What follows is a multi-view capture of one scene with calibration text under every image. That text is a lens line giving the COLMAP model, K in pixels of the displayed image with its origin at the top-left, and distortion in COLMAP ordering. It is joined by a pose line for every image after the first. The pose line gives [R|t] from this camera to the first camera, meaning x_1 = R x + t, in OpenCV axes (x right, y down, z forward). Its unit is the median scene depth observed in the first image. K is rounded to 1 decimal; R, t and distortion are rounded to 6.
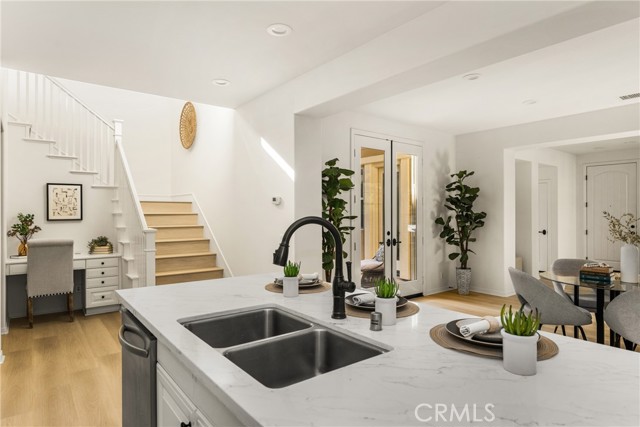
lens RADIAL K [[375.1, 0, 320.8], [0, 375.1, 209.9], [0, 0, 1]] dist [0.001716, 0.003361]
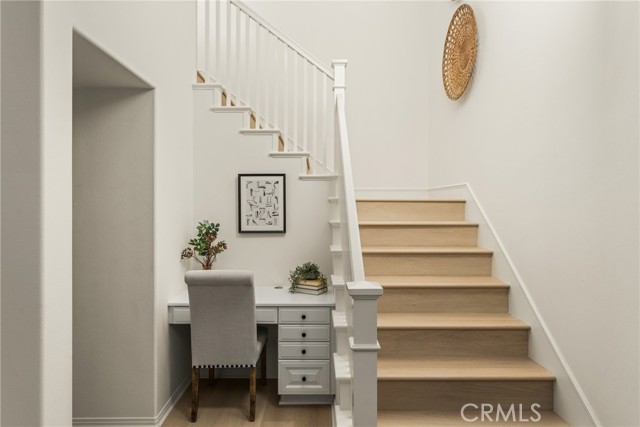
lens RADIAL K [[375.1, 0, 321.4], [0, 375.1, 208.6], [0, 0, 1]] dist [0.001716, 0.003361]
pose [[0.789379, 0.009214, -0.613837, -0.221037], [-0.001680, 0.999916, 0.012849, -0.020360], [0.613904, -0.009111, 0.789328, 0.567676]]
